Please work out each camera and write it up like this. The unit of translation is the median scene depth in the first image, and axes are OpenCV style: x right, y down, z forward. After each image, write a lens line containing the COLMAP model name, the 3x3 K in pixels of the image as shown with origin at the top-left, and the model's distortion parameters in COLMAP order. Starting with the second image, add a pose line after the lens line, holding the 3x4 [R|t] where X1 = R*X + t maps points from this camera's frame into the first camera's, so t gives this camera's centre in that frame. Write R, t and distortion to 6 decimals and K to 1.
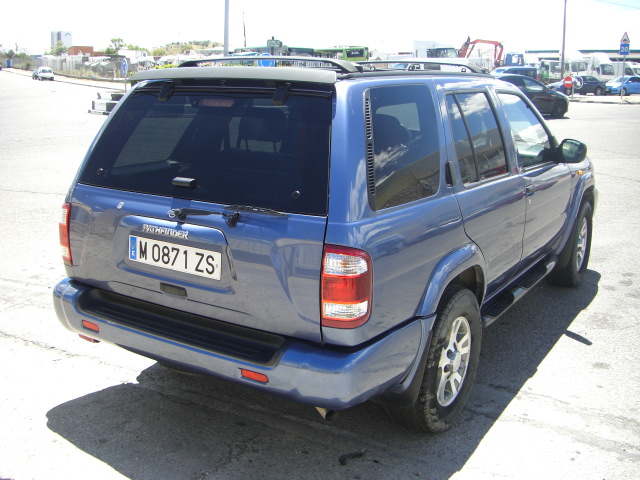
lens RADIAL K [[744.8, 0, 320.0], [0, 744.8, 240.0], [0, 0, 1]] dist [-0.174570, 0.077538]
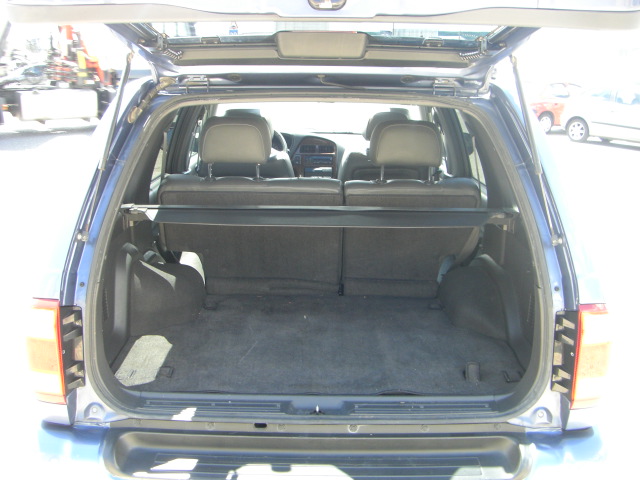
lens RADIAL K [[733.1, 0, 320.0], [0, 733.1, 240.0], [0, 0, 1]] dist [-0.135499, 0.029926]
pose [[0.836694, -0.132703, 0.531350, -0.512024], [0.123030, 0.990946, 0.053756, -0.113144], [-0.533673, 0.020394, 0.845445, 0.455611]]
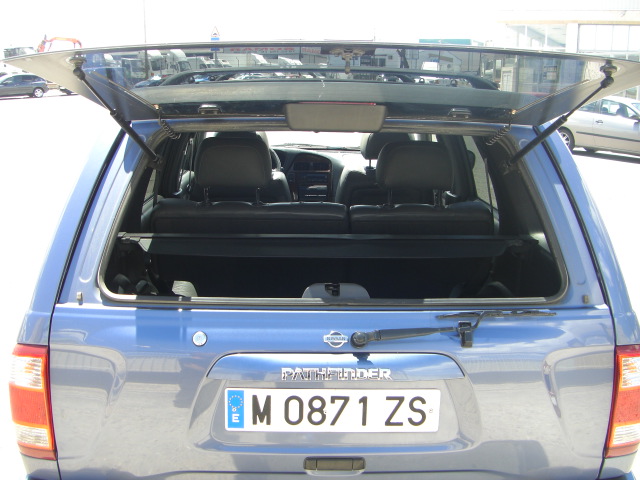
lens RADIAL K [[733.1, 0, 320.0], [0, 733.1, 240.0], [0, 0, 1]] dist [-0.135499, 0.029926]
pose [[0.822231, -0.129184, 0.554300, -0.502016], [0.125118, 0.991103, 0.045388, -0.136925], [-0.555232, 0.032034, 0.831078, 0.515635]]
